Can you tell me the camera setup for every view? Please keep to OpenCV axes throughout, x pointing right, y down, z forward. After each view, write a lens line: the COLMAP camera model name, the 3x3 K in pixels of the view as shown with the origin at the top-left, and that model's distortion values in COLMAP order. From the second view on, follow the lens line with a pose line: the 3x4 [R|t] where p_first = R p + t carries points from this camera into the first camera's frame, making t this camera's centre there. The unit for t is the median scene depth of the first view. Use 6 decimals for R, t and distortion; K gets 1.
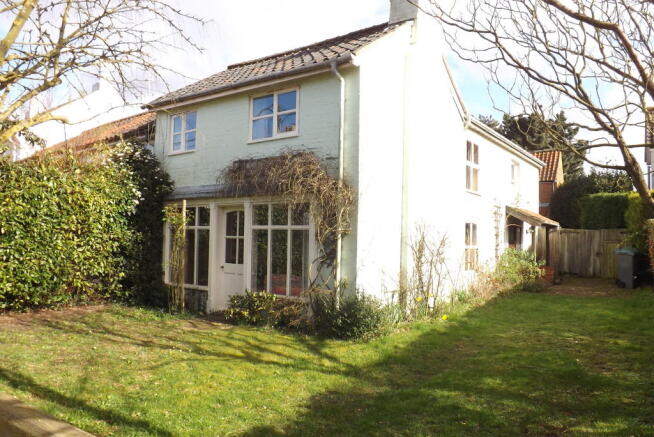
lens RADIAL K [[463.9, 0, 327.0], [0, 463.9, 218.5], [0, 0, 1]] dist [-0.060191, 0.001286]
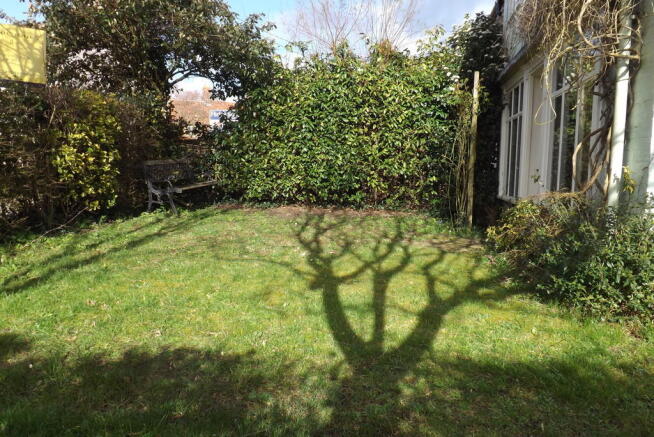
lens RADIAL K [[463.9, 0, 327.0], [0, 463.9, 218.5], [0, 0, 1]] dist [-0.060191, 0.001286]
pose [[0.446241, 0.092790, -0.890090, 0.244762], [0.019756, 0.993346, 0.113459, 0.103647], [0.894695, -0.068215, 0.441438, 0.492847]]
